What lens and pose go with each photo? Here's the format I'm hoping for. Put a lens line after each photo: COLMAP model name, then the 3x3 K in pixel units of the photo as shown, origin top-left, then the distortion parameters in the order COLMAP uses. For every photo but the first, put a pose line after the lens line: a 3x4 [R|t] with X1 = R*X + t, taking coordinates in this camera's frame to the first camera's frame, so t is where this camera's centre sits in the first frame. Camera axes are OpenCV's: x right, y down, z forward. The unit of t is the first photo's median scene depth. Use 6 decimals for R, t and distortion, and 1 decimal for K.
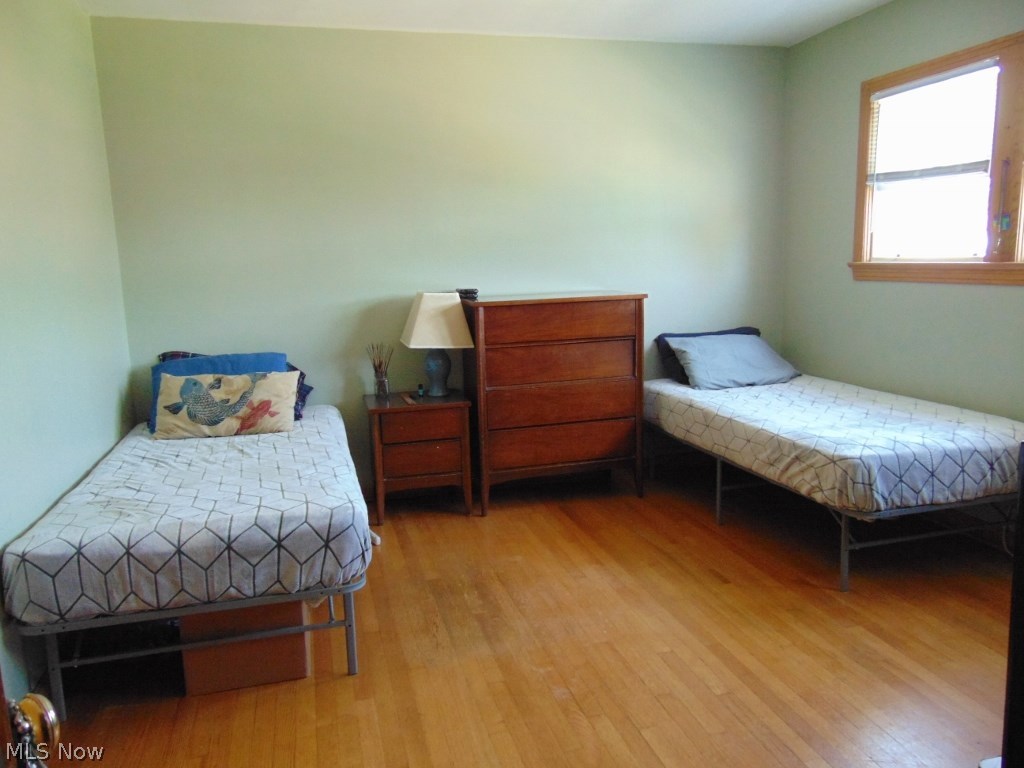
lens RADIAL K [[763.2, 0, 512.0], [0, 763.2, 384.0], [0, 0, 1]] dist [-0.007440, 0.007374]
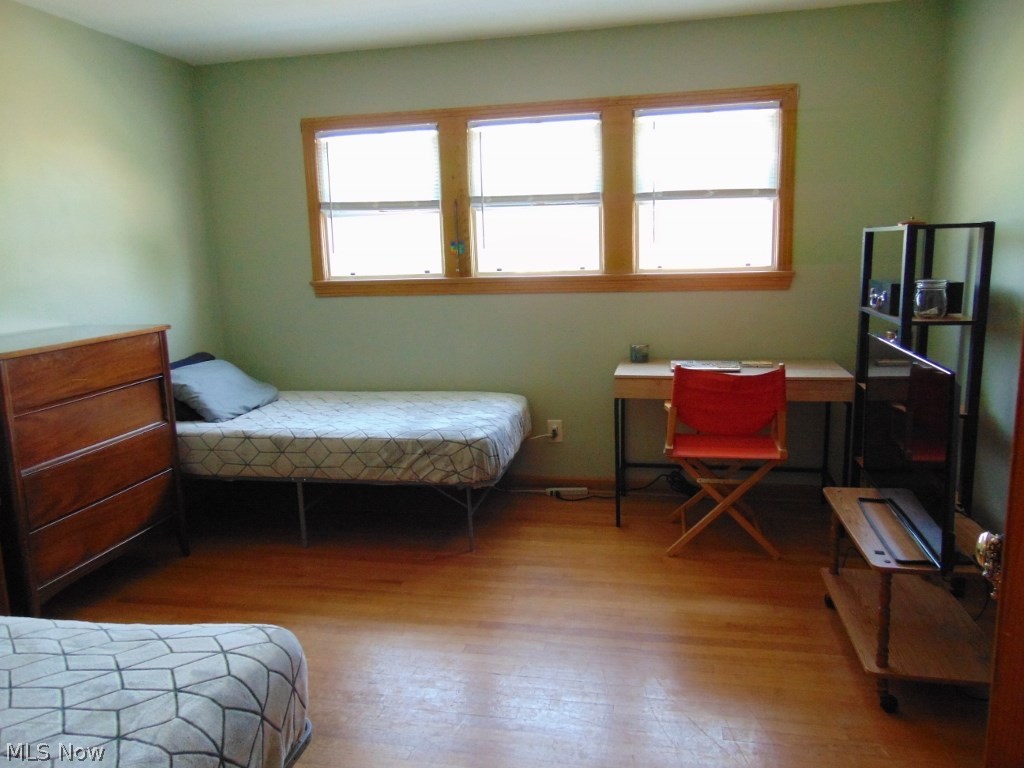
lens RADIAL K [[763.2, 0, 512.0], [0, 763.2, 384.0], [0, 0, 1]] dist [-0.007440, 0.007374]
pose [[0.463980, -0.146539, 0.873641, -0.463761], [0.166779, 0.983037, 0.076314, -0.058475], [-0.870004, 0.110297, 0.480549, 0.277414]]
